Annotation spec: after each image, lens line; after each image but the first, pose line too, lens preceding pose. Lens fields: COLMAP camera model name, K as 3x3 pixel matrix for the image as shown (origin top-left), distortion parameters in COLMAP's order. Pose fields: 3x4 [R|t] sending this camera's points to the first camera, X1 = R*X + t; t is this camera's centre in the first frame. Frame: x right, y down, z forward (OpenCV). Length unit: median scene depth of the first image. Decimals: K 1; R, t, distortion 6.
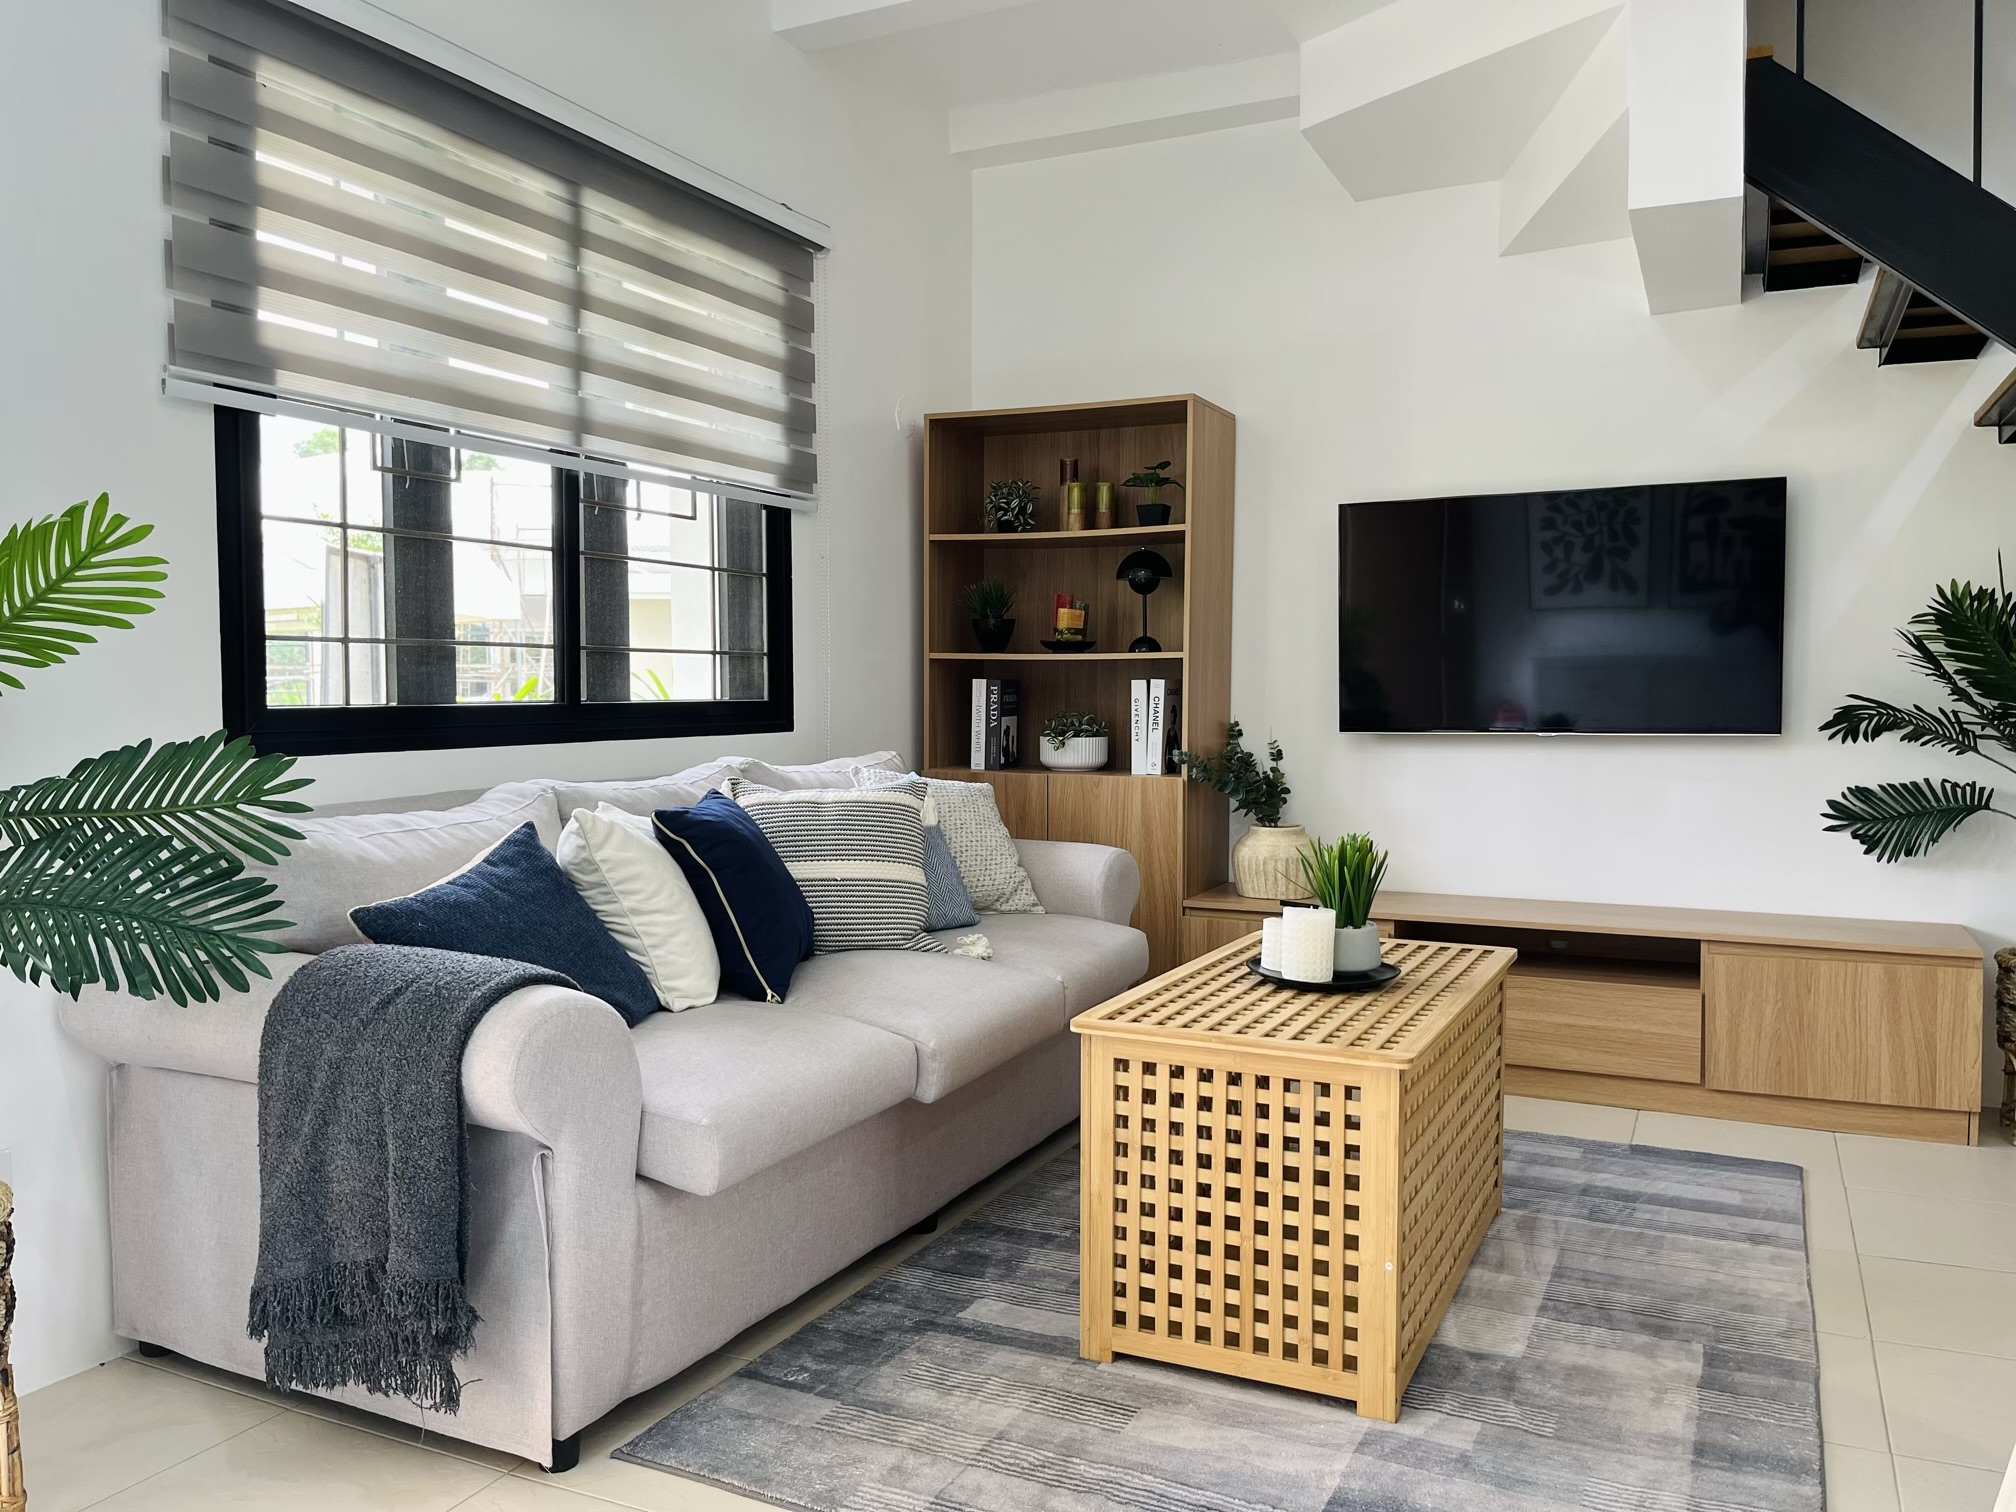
lens RADIAL K [[1523.8, 0, 1010.8], [0, 1523.8, 774.0], [0, 0, 1]] dist [0.058416, -0.088883]
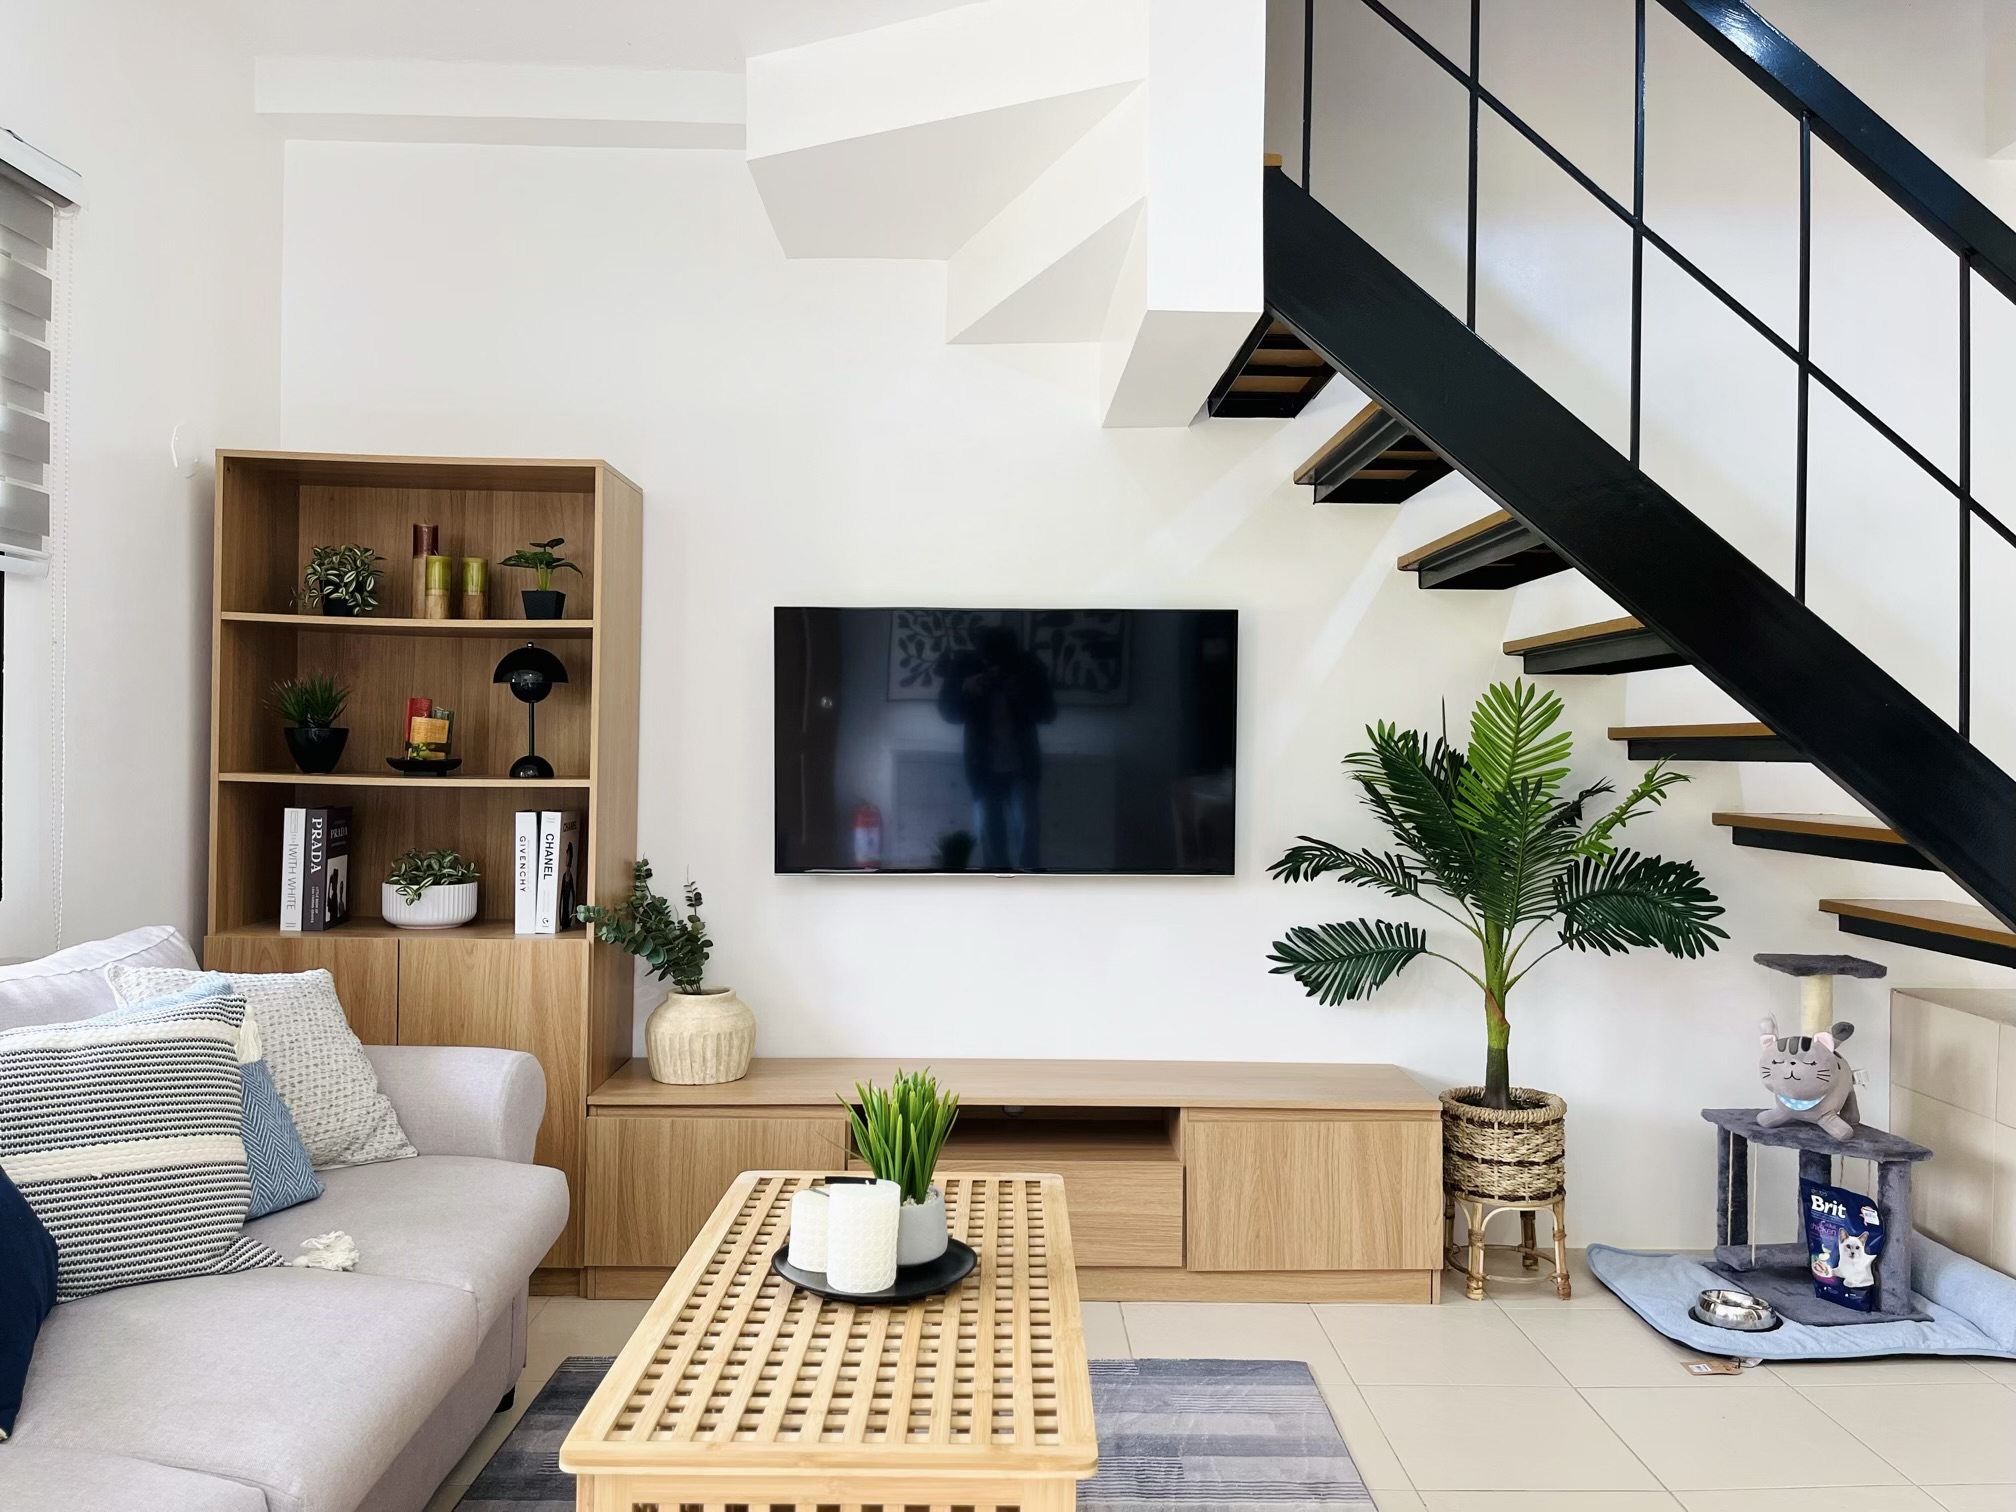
lens RADIAL K [[1523.8, 0, 1011.4], [0, 1523.8, 766.2], [0, 0, 1]] dist [0.058416, -0.088883]
pose [[0.896649, 0.008547, 0.442659, -0.046247], [0.012111, 0.998966, -0.043821, -0.054523], [-0.442576, 0.044653, 0.895619, 0.207815]]
